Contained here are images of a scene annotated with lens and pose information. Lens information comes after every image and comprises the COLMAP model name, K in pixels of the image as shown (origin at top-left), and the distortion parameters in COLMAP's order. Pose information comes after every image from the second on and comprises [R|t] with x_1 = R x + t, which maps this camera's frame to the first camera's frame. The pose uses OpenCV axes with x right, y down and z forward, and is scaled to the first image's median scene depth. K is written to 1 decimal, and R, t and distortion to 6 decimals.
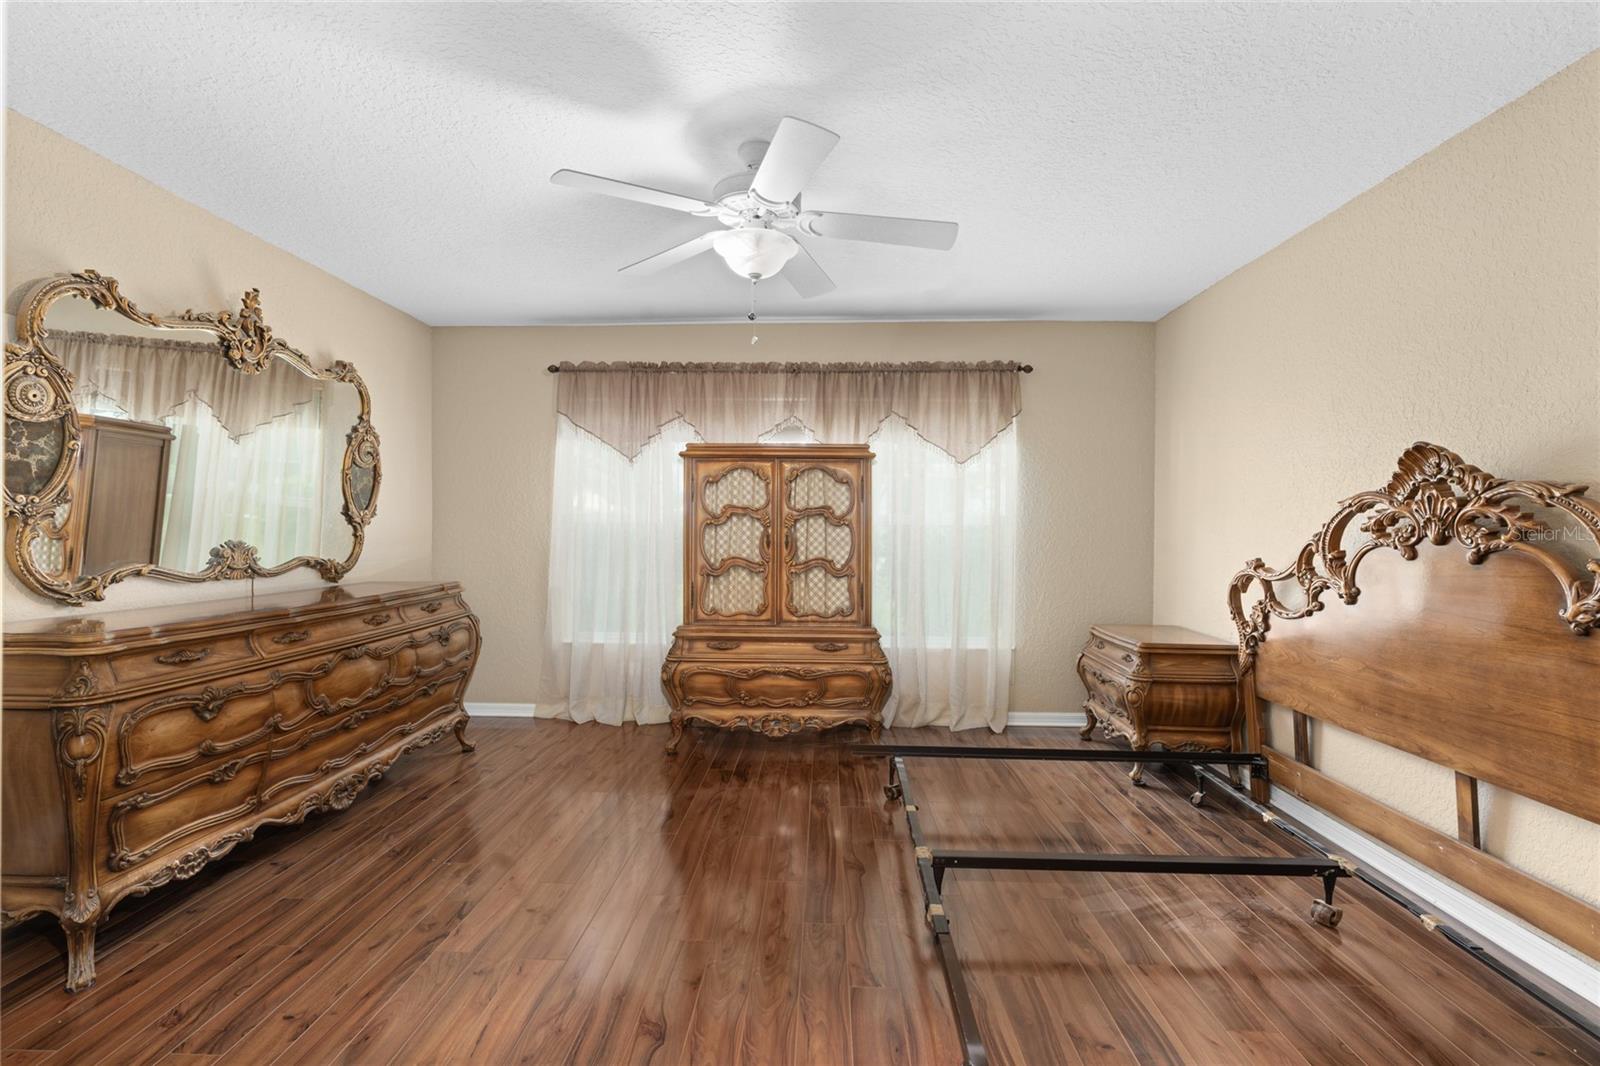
lens RADIAL K [[717.3, 0, 798.6], [0, 717.3, 539.3], [0, 0, 1]] dist [-0.009465, 0.003068]
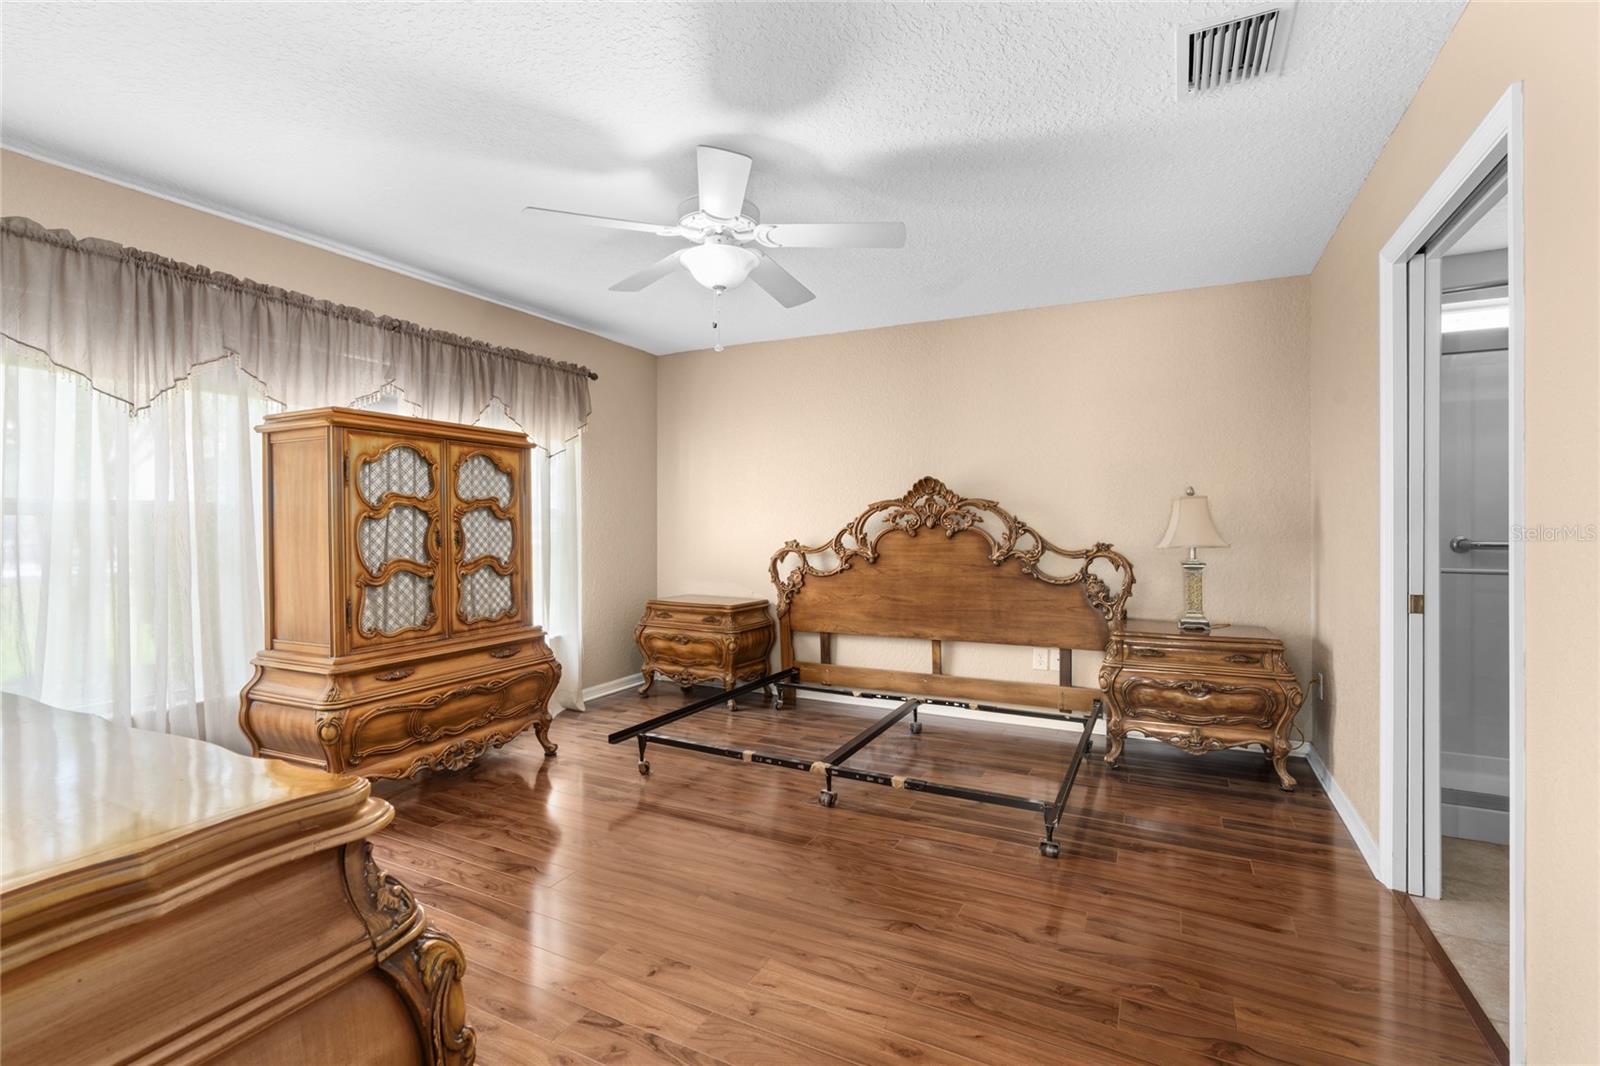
lens RADIAL K [[717.3, 0, 801.9], [0, 717.3, 526.5], [0, 0, 1]] dist [-0.009465, 0.003068]
pose [[0.425369, -0.013364, 0.904921, -0.606999], [0.017355, 0.999828, 0.006607, -0.009215], [-0.904853, 0.012895, 0.425528, 0.267689]]
